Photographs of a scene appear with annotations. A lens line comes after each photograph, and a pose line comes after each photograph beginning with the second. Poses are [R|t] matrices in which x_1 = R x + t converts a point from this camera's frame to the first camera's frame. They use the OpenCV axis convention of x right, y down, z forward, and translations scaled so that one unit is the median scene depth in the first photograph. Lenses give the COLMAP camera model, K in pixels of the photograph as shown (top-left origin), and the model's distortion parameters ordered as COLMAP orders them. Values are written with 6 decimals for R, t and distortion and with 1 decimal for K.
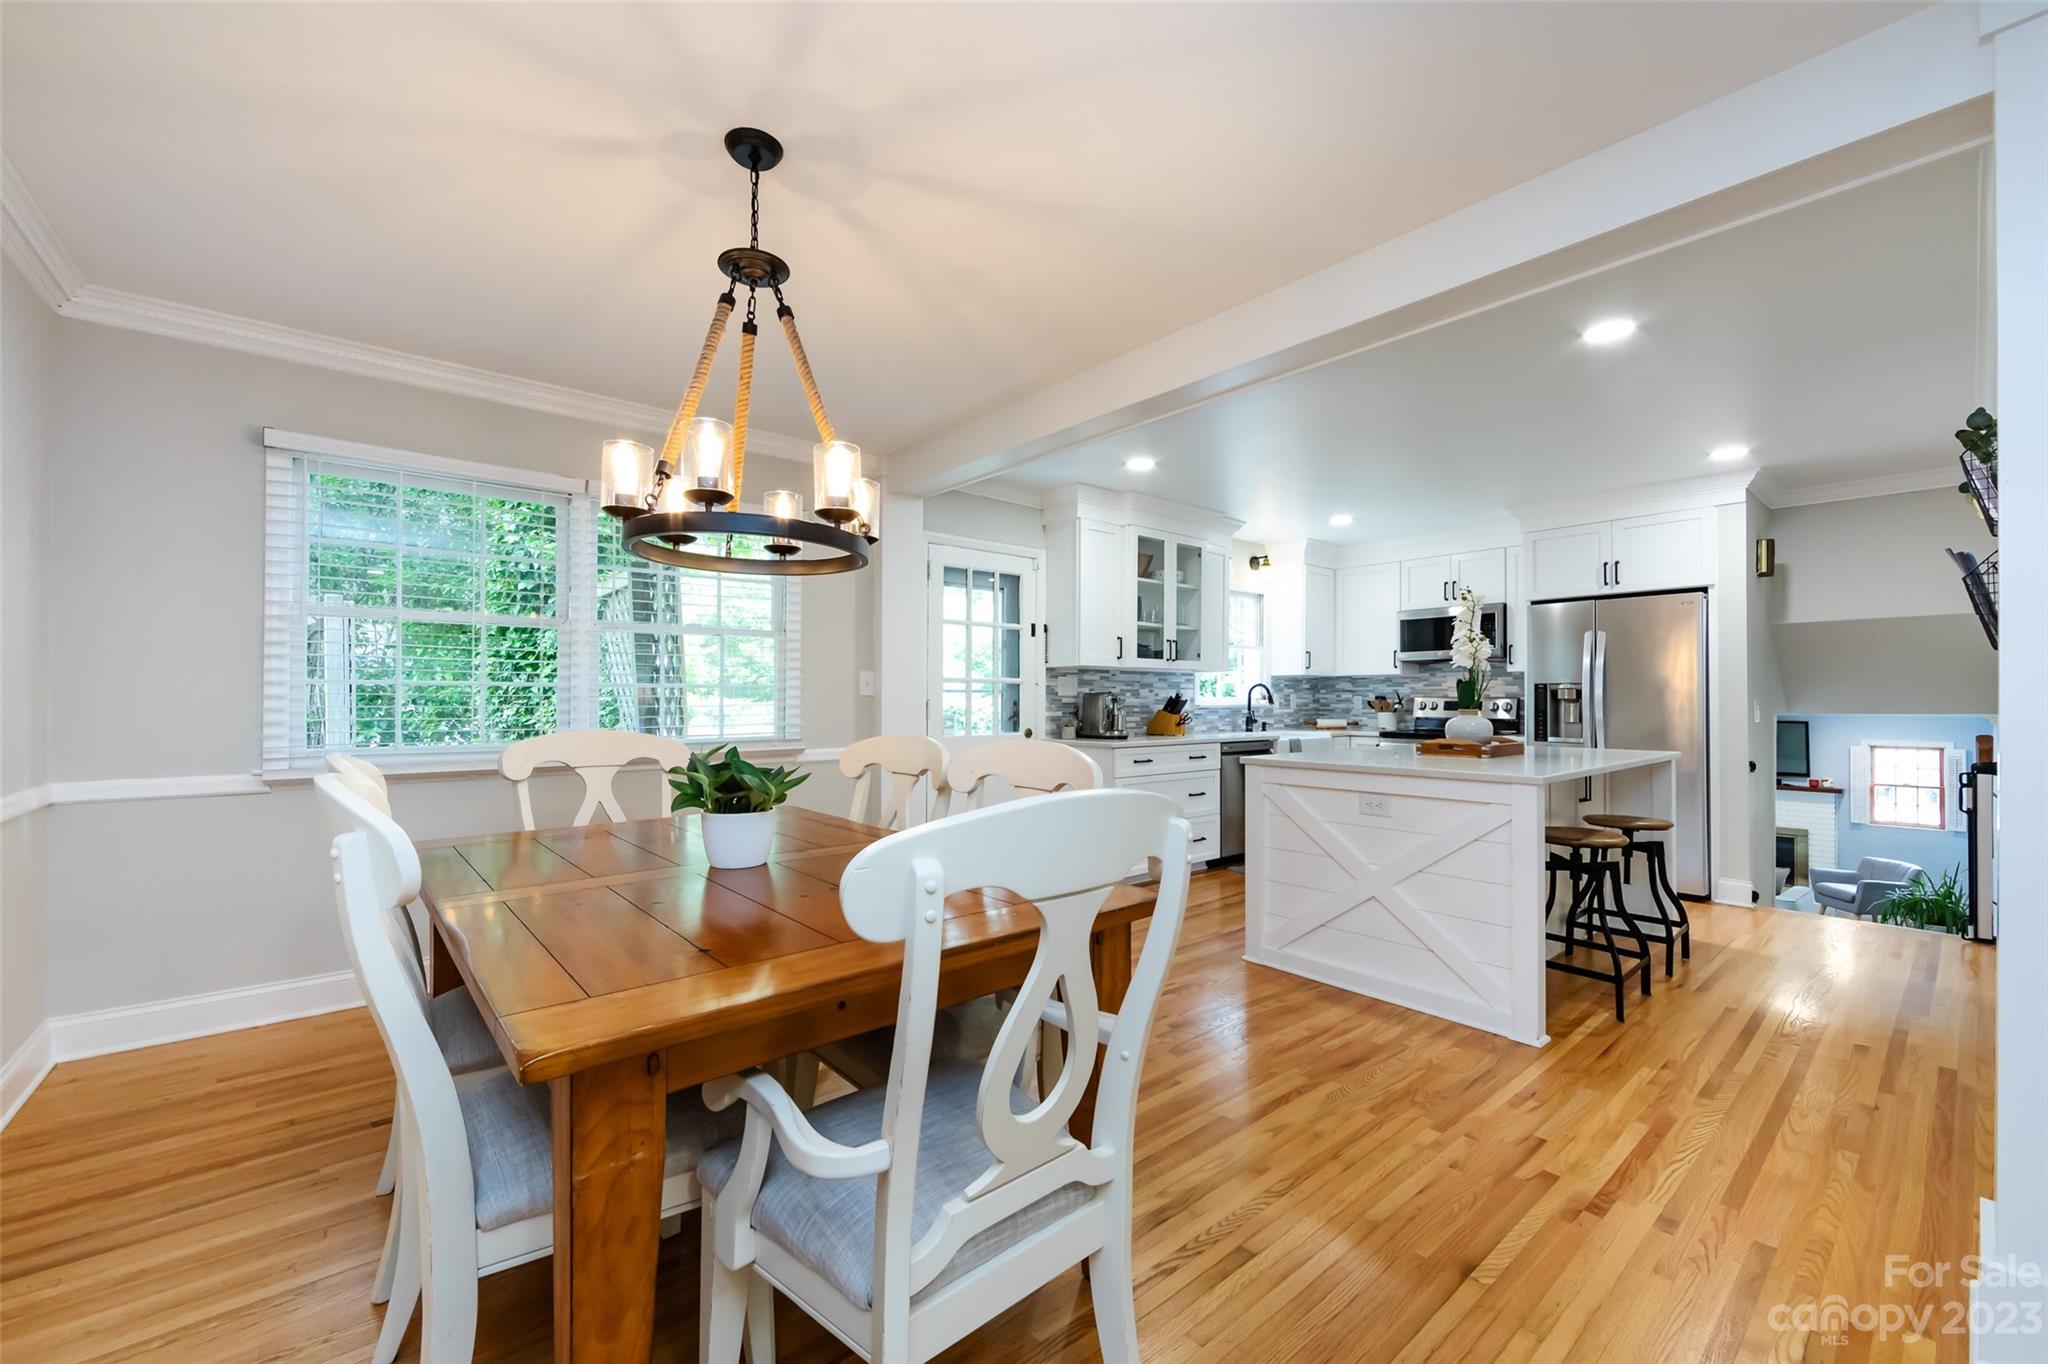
lens RADIAL K [[825.3, 0, 999.0], [0, 825.3, 692.6], [0, 0, 1]] dist [0.000479, -0.000045]
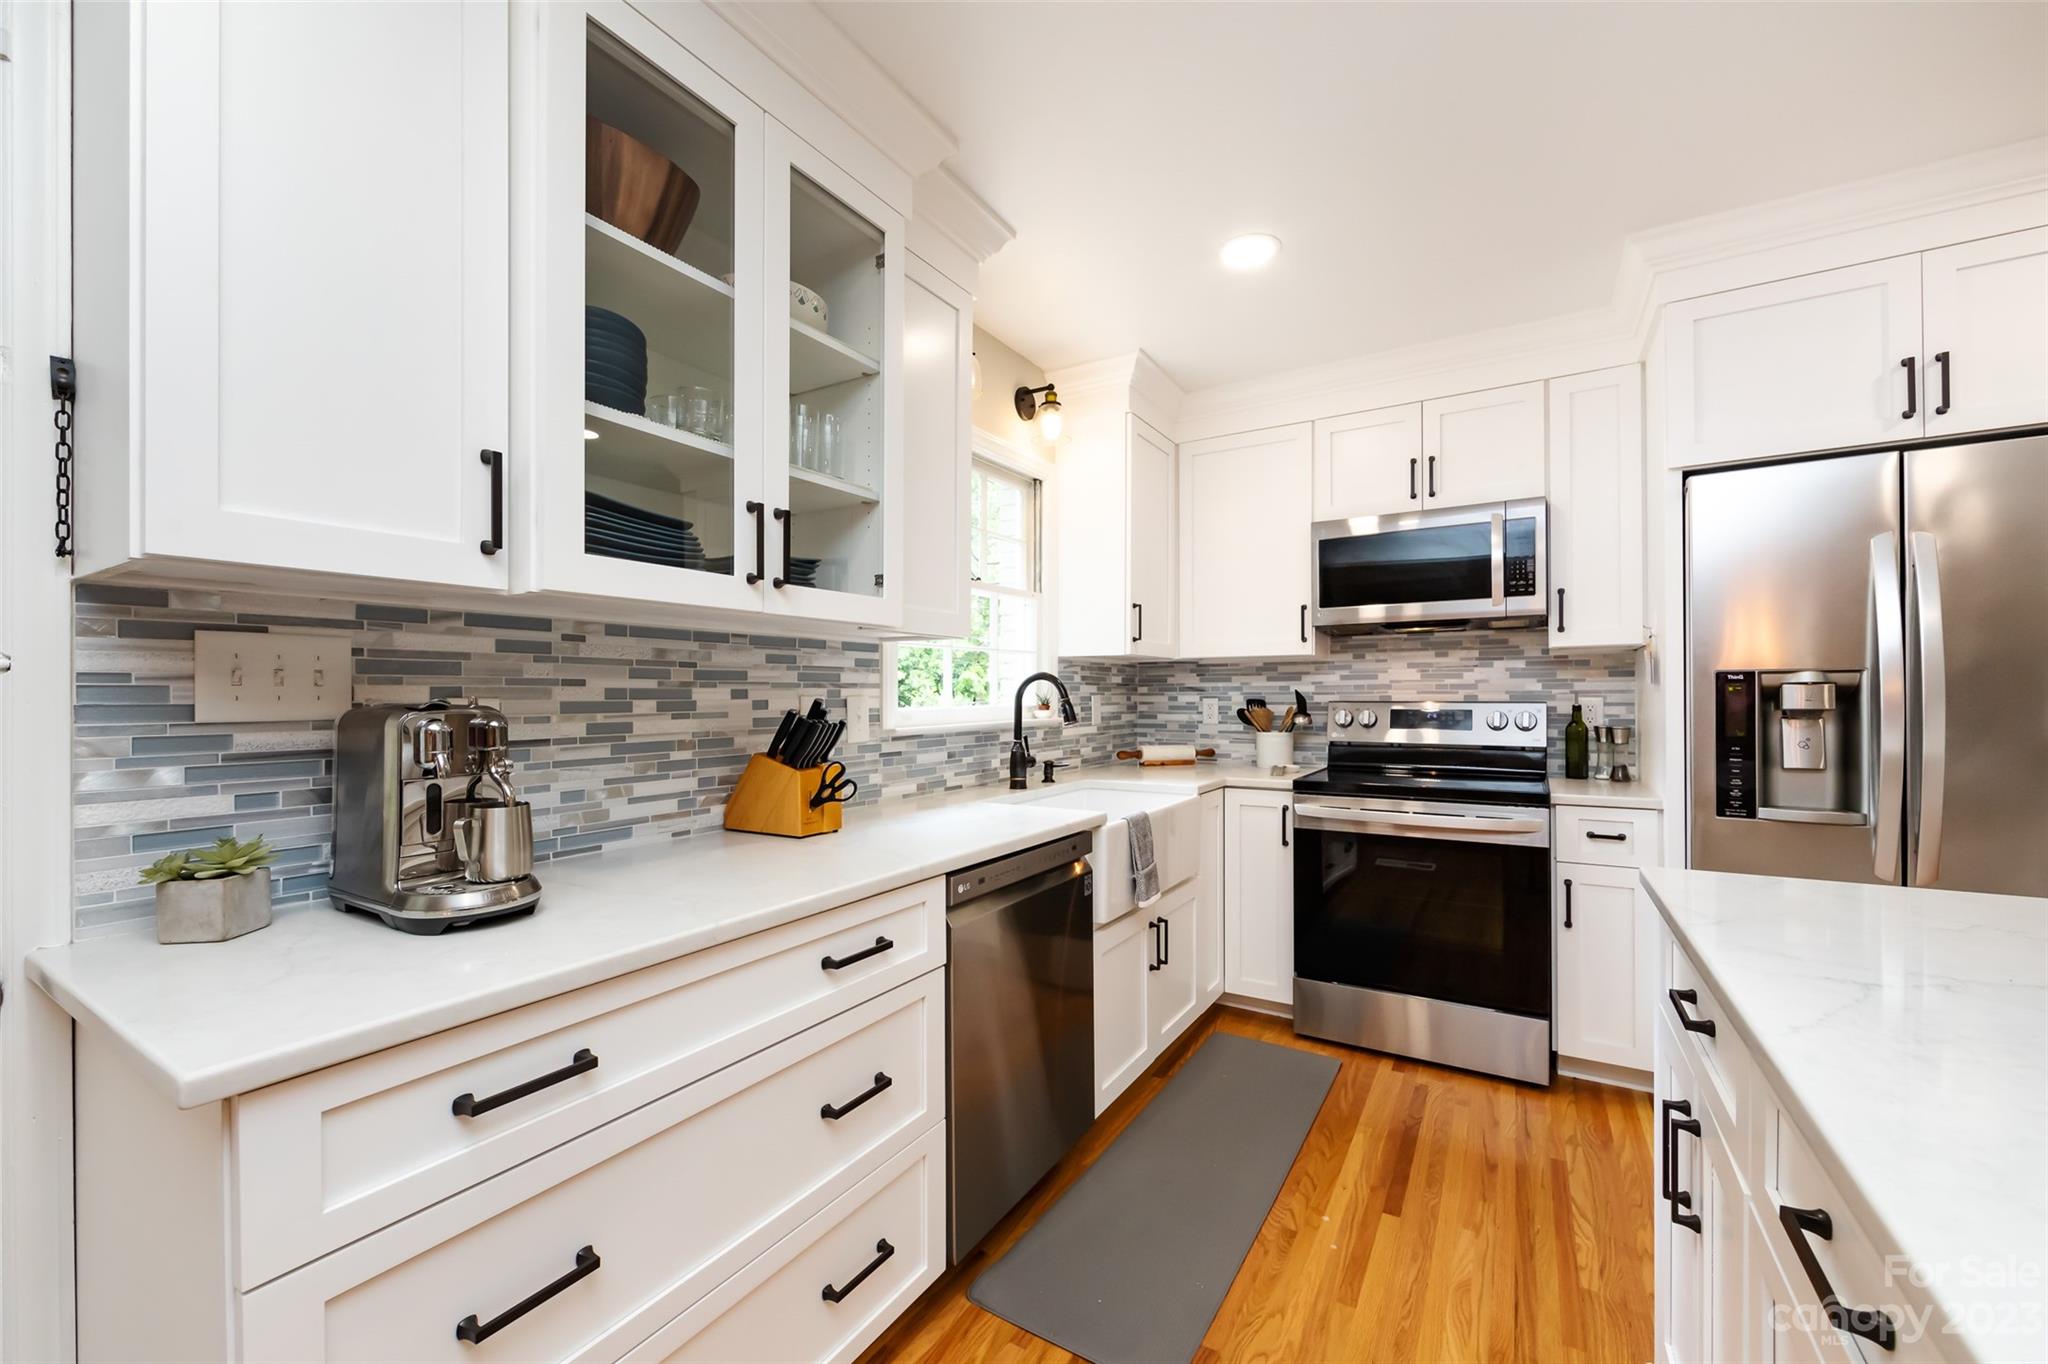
lens RADIAL K [[810.8, 0, 1021.2], [0, 810.8, 691.0], [0, 0, 1]] dist [-0.001335, -0.000235]
pose [[0.944036, -0.004647, 0.329811, 0.186627], [0.003544, 0.999986, 0.003945, -0.003792], [-0.329824, -0.002556, 0.944039, 0.673505]]
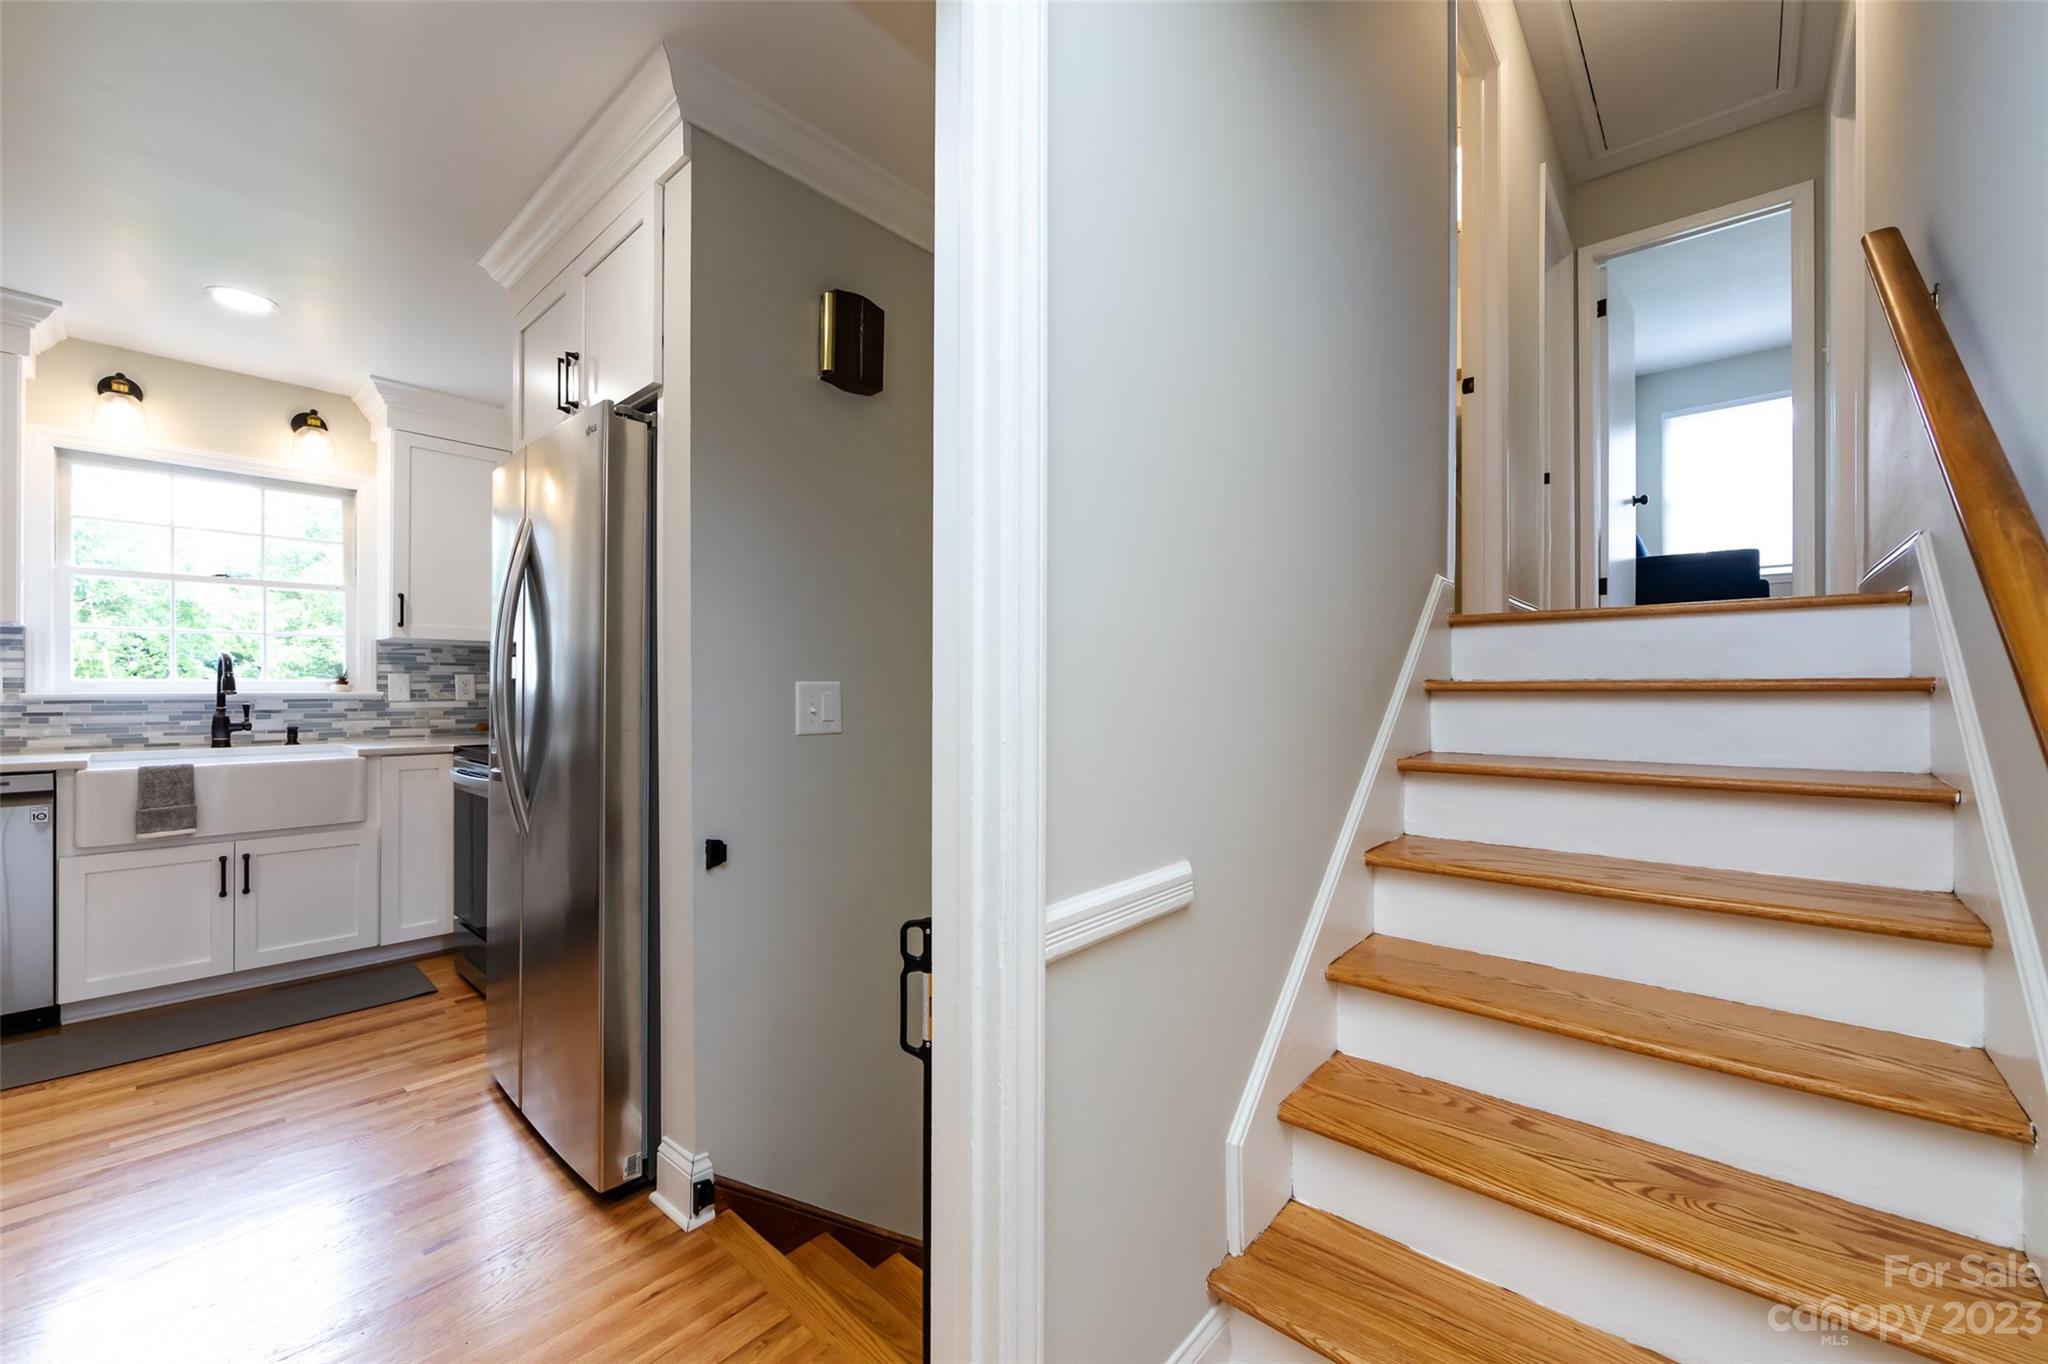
lens RADIAL K [[795.6, 0, 1034.5], [0, 795.6, 687.3], [0, 0, 1]] dist [-0.003438, -0.000257]
pose [[0.987468, 0.000325, 0.157822, 0.791808], [-0.001135, 0.999987, 0.005038, 0.008413], [-0.157818, -0.005154, 0.987455, 0.483379]]
